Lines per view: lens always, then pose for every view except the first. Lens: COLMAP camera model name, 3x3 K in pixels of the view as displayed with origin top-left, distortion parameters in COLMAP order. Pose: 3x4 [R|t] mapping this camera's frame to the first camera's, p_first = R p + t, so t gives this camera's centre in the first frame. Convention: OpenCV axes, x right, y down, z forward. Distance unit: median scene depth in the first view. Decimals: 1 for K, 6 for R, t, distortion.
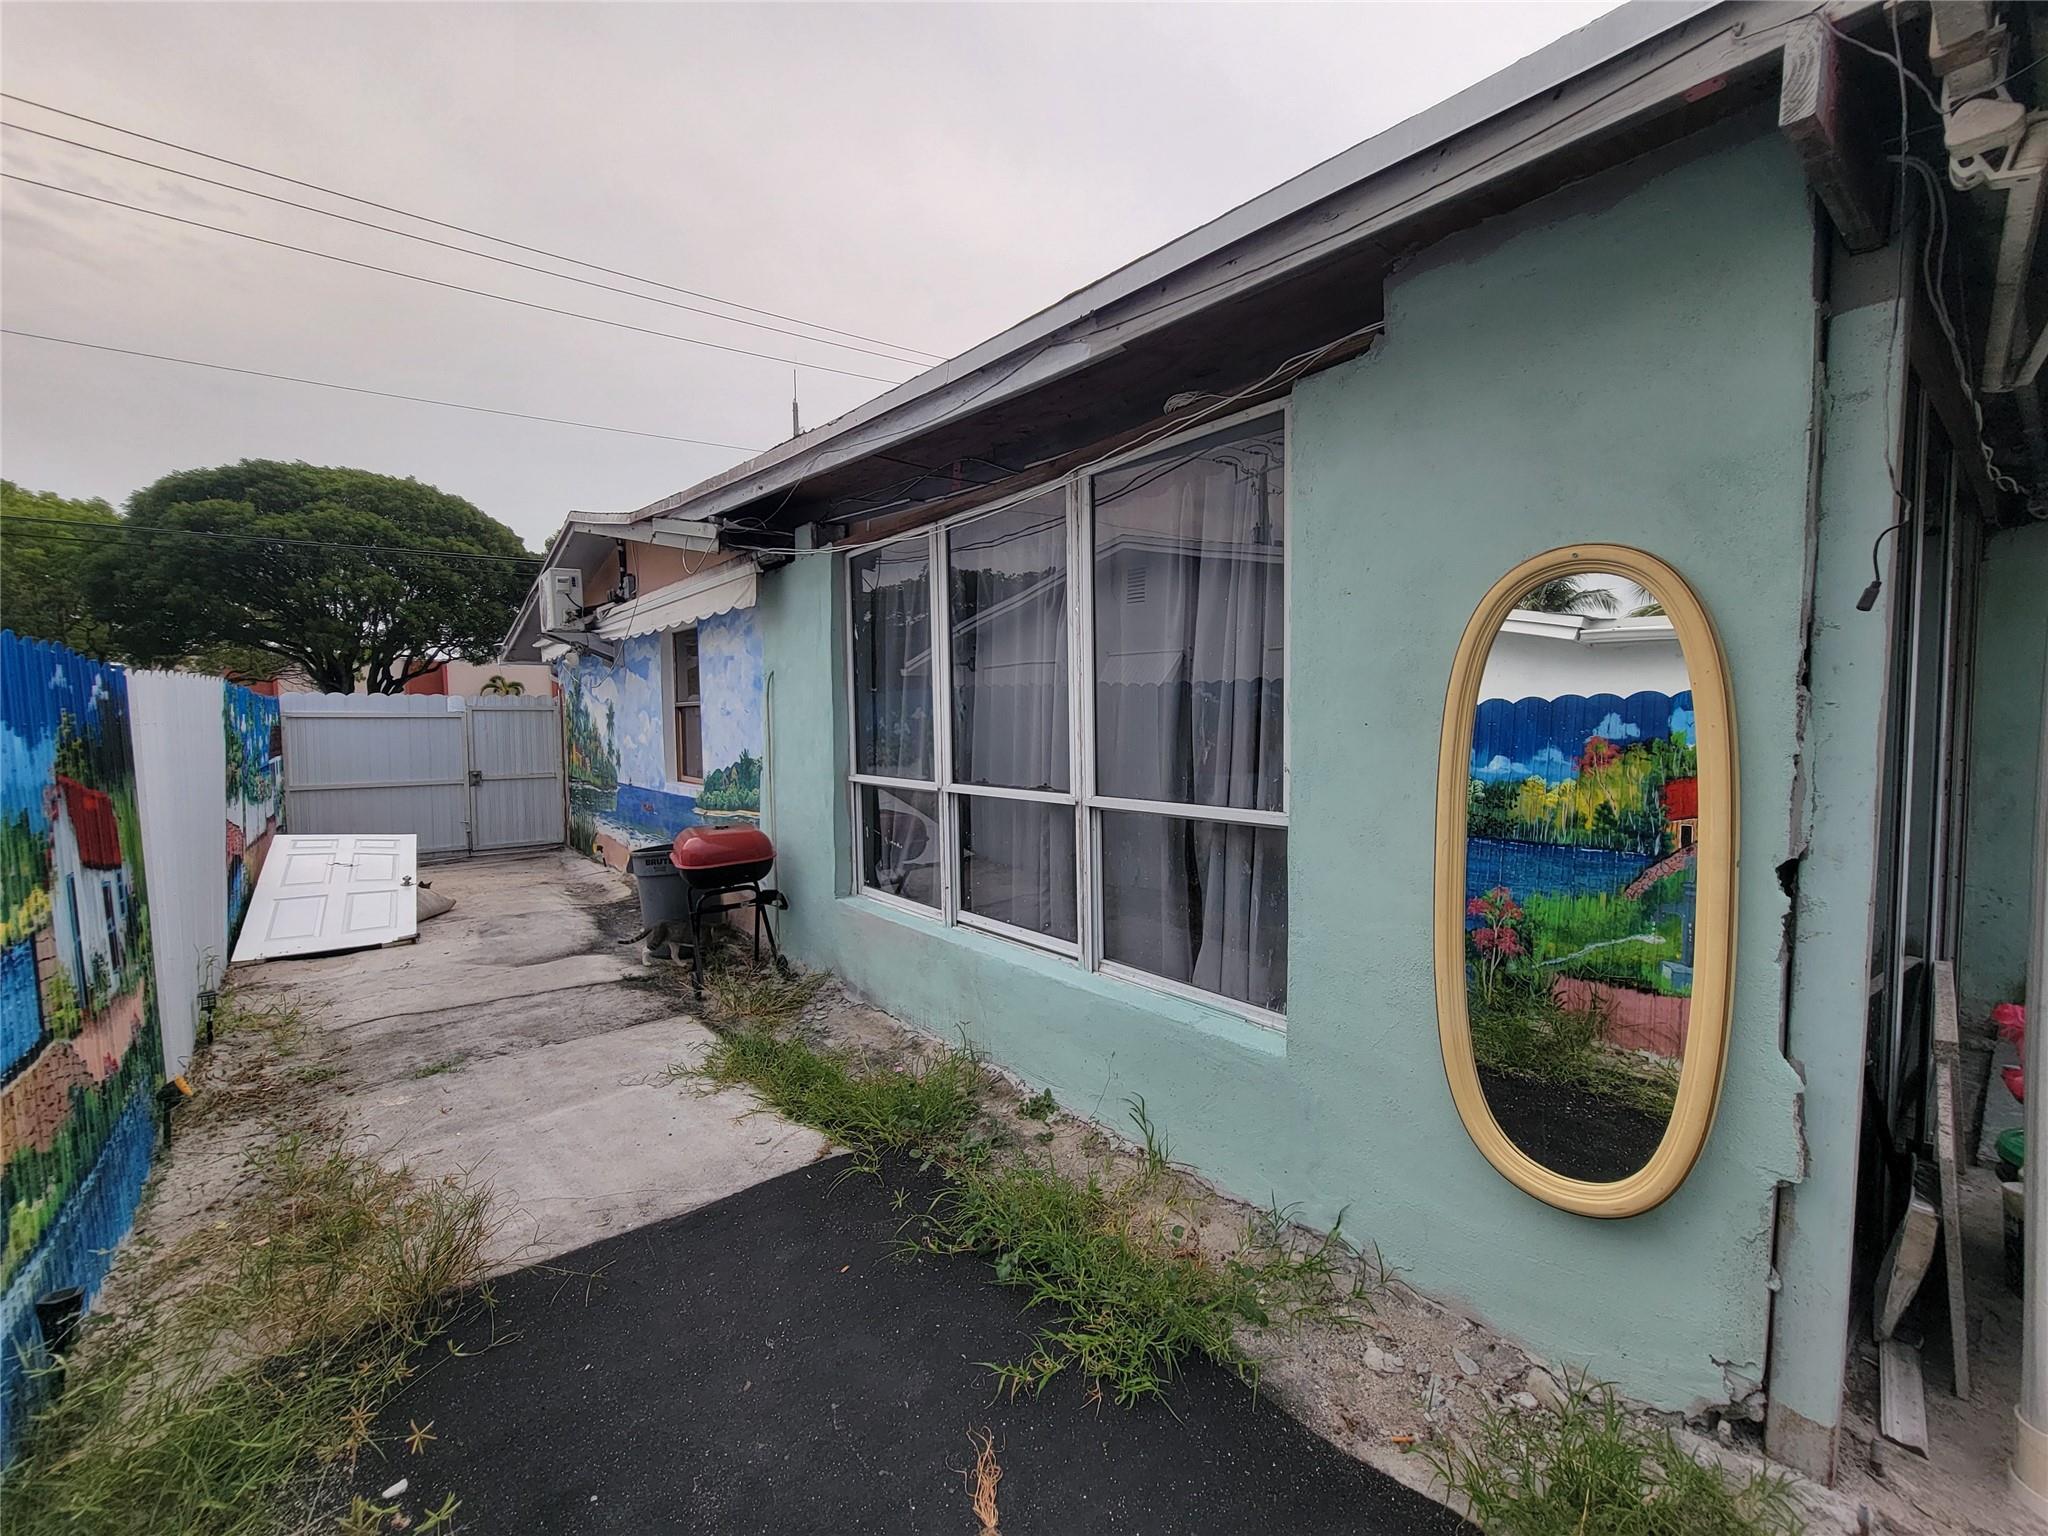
lens RADIAL K [[842.8, 0, 1032.1], [0, 842.8, 762.1], [0, 0, 1]] dist [-0.002694, 0.001355]
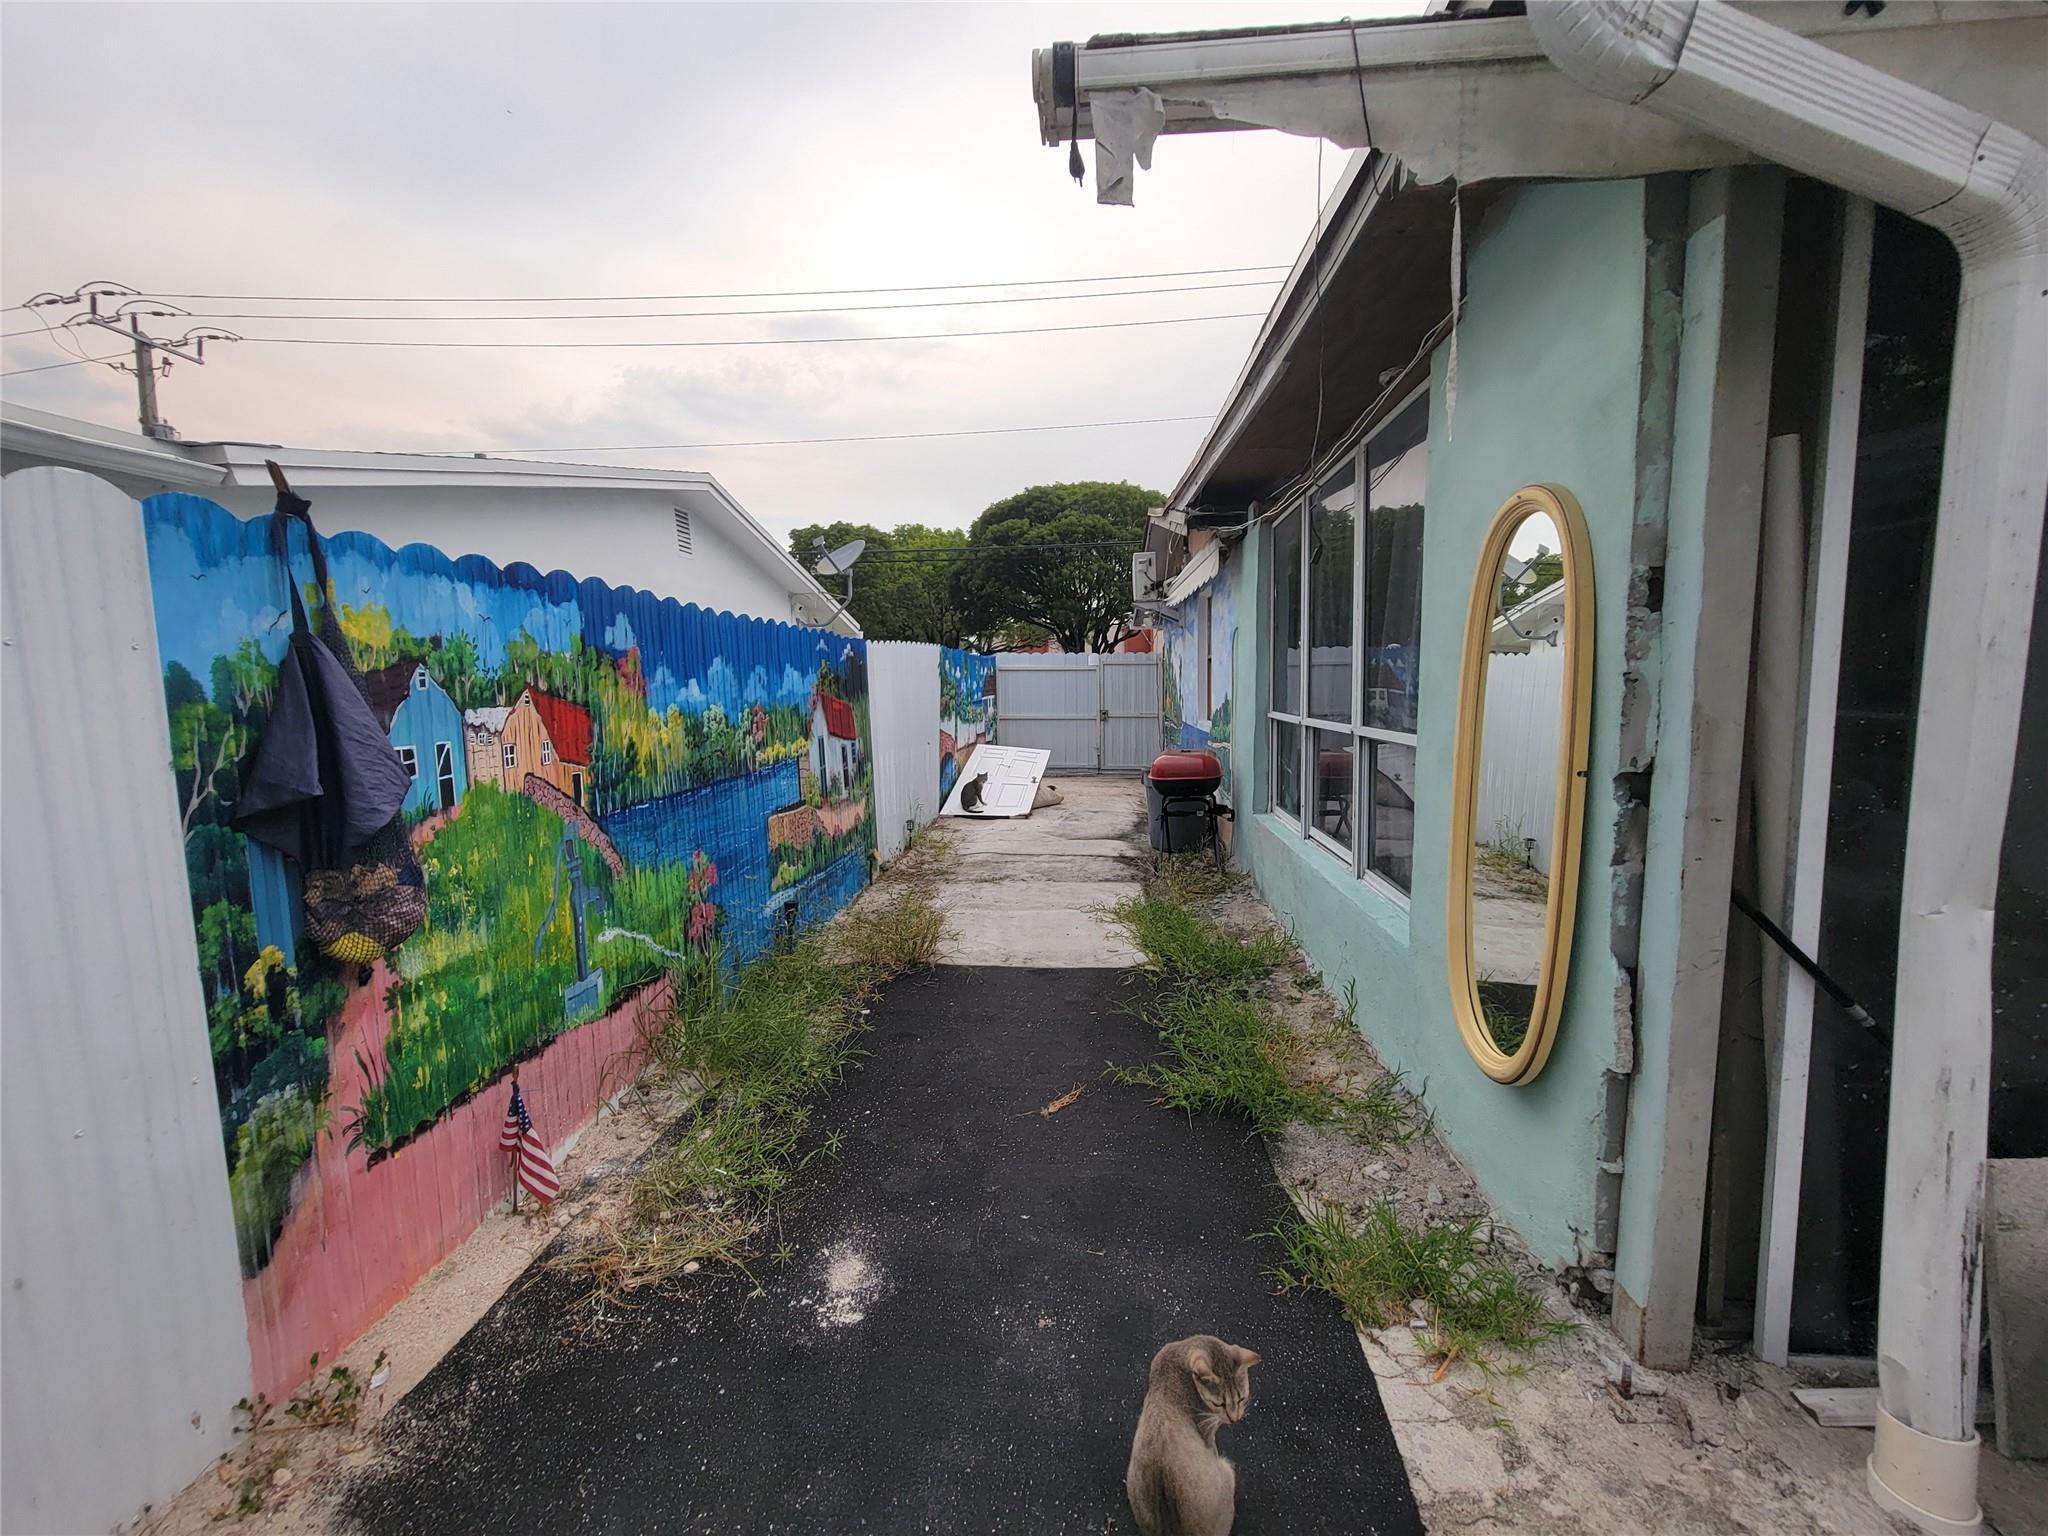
lens RADIAL K [[842.8, 0, 1030.2], [0, 842.8, 760.7], [0, 0, 1]] dist [-0.002694, 0.001355]
pose [[0.721415, 0.067762, -0.689180, 0.276654], [-0.032818, 0.997428, 0.063717, 0.014724], [0.691725, -0.023349, 0.721783, -0.074331]]
